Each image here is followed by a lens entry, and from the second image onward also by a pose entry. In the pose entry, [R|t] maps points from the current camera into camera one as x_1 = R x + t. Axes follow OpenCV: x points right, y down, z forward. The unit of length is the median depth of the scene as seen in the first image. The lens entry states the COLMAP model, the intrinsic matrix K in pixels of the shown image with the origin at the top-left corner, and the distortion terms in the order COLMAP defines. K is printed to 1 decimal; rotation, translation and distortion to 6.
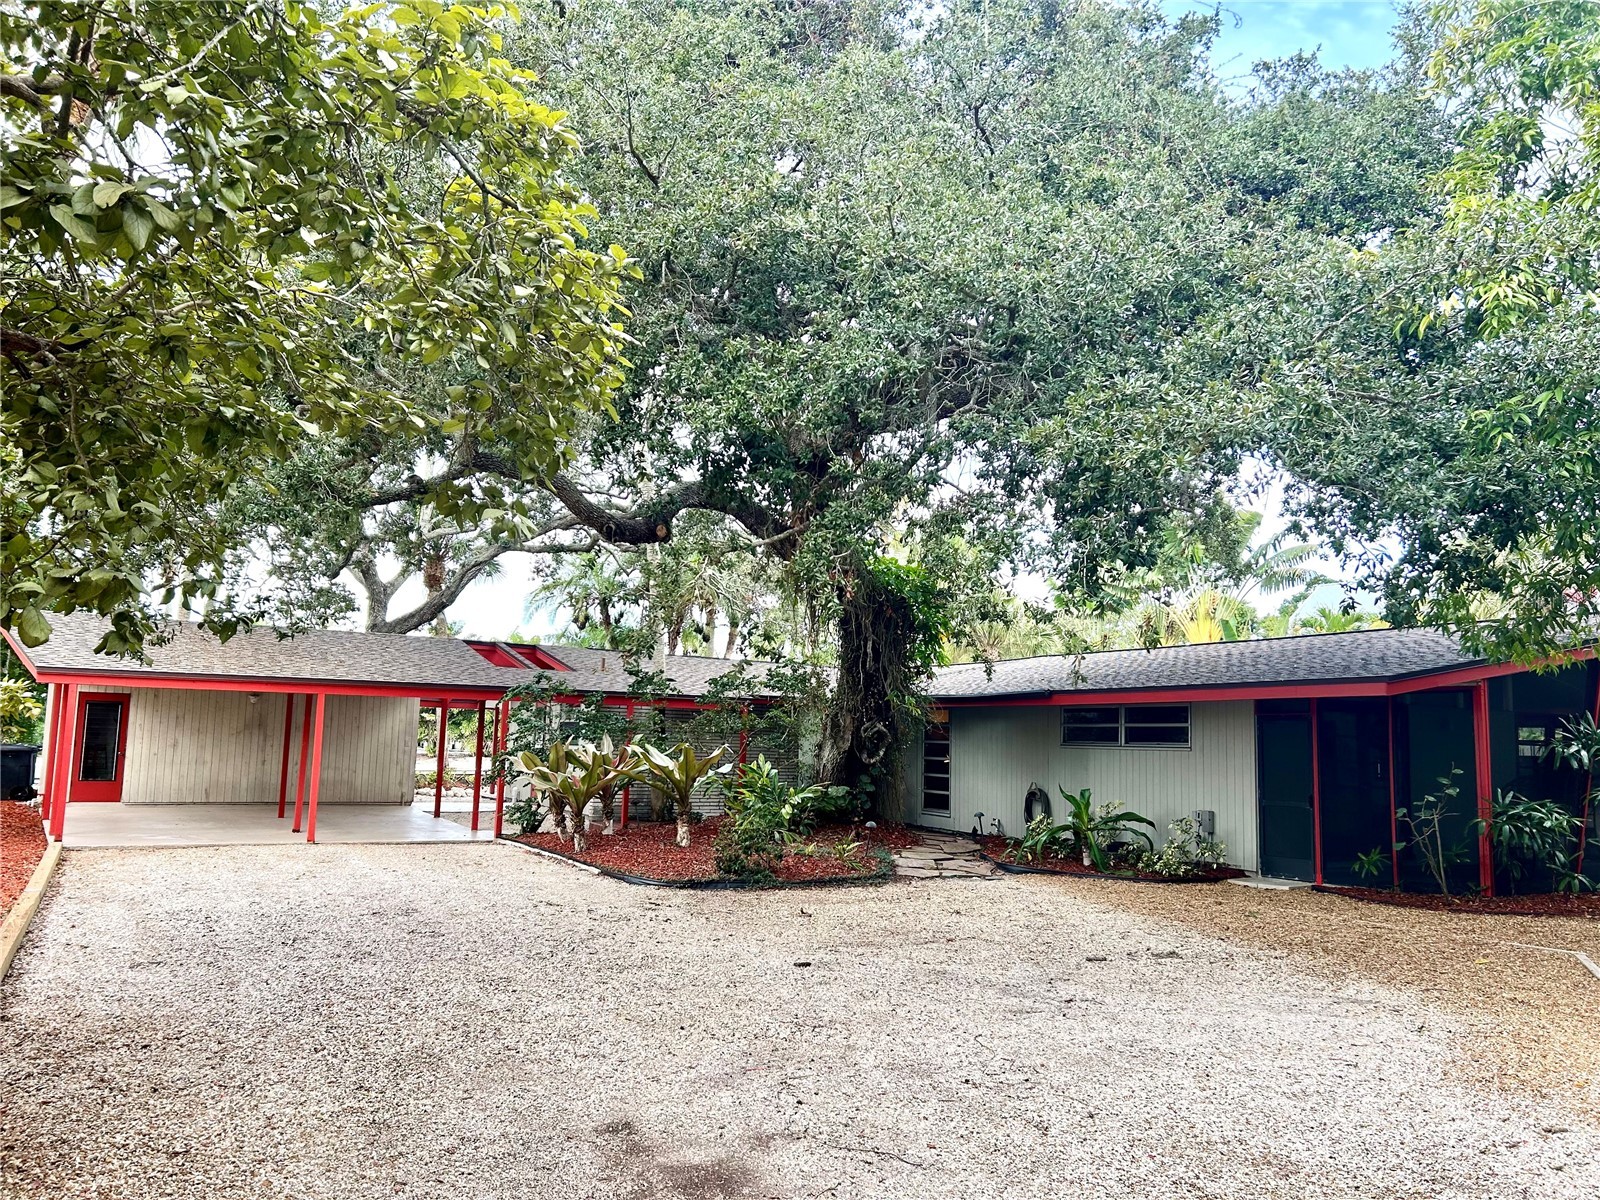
lens RADIAL K [[1236.8, 0, 800.0], [0, 1236.8, 600.0], [0, 0, 1]] dist [0.007066, -0.005452]
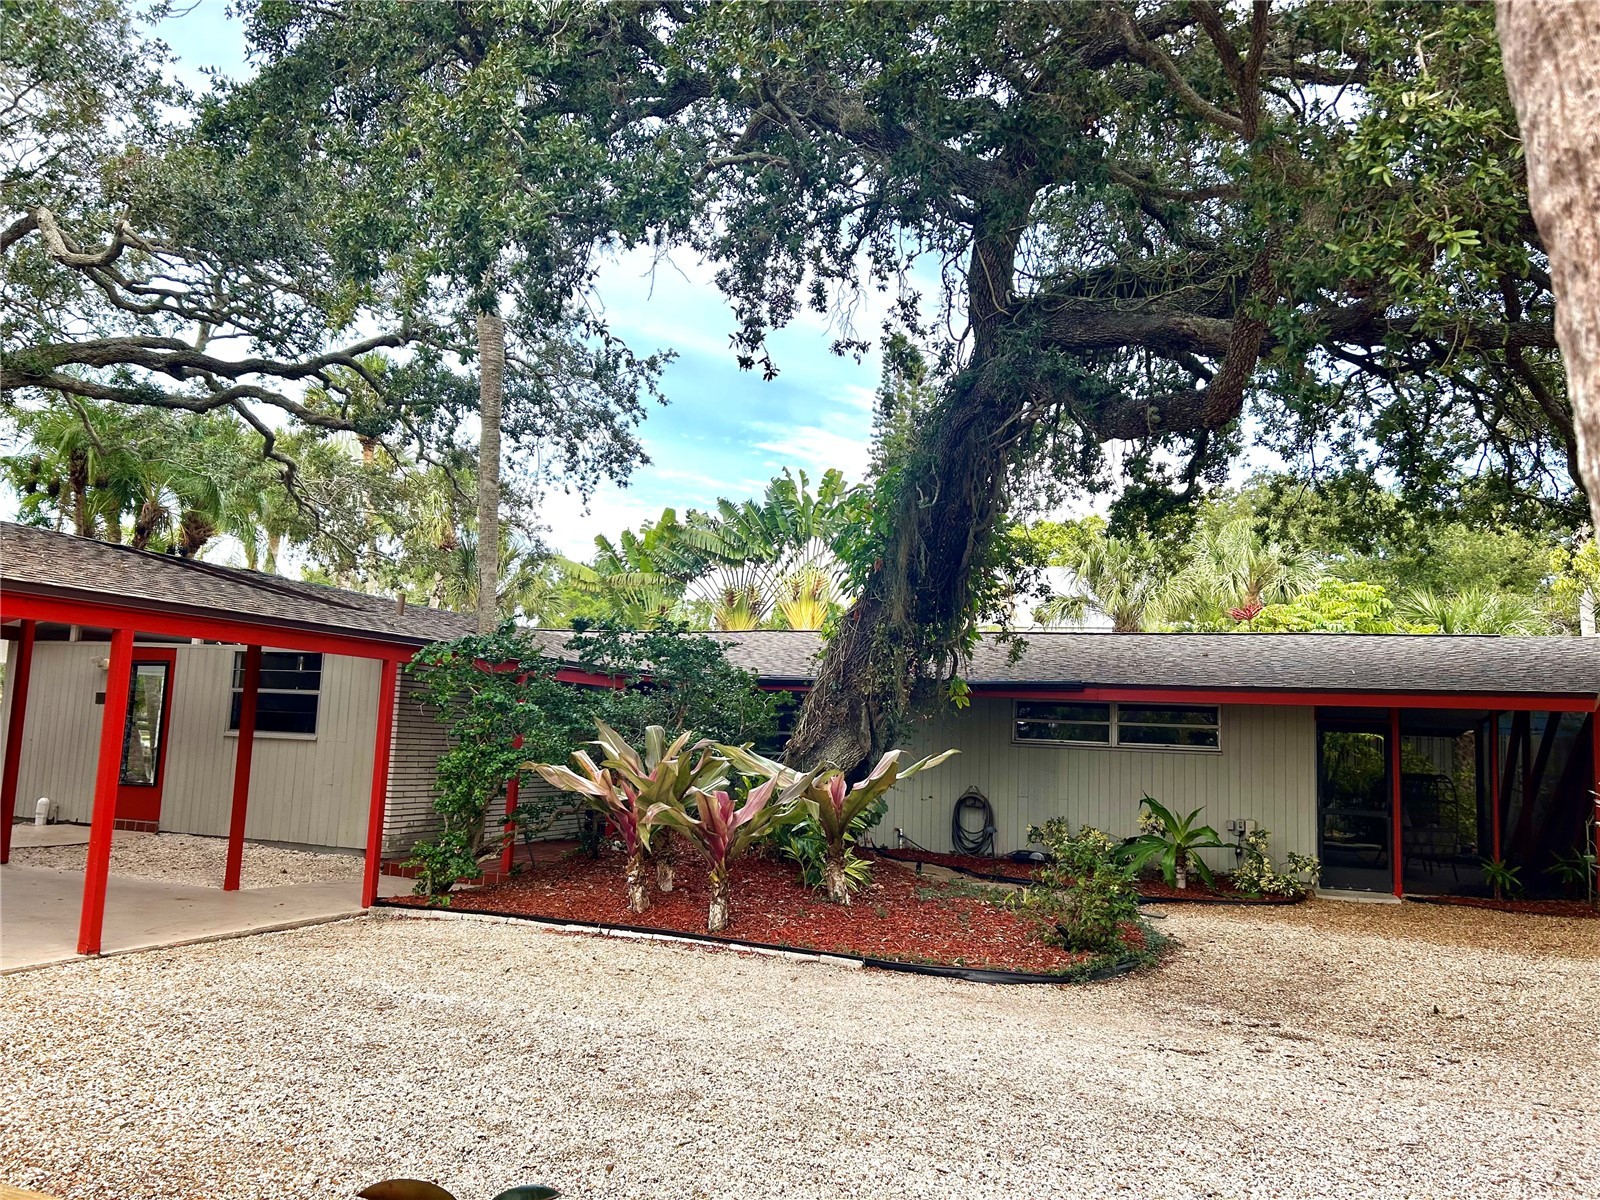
lens RADIAL K [[1236.8, 0, 800.0], [0, 1236.8, 600.0], [0, 0, 1]] dist [0.007066, -0.005452]
pose [[0.740742, 0.078558, 0.667180, -0.550600], [-0.104342, 0.994541, -0.001257, 0.039535], [-0.663637, -0.068684, 0.744895, 0.521286]]
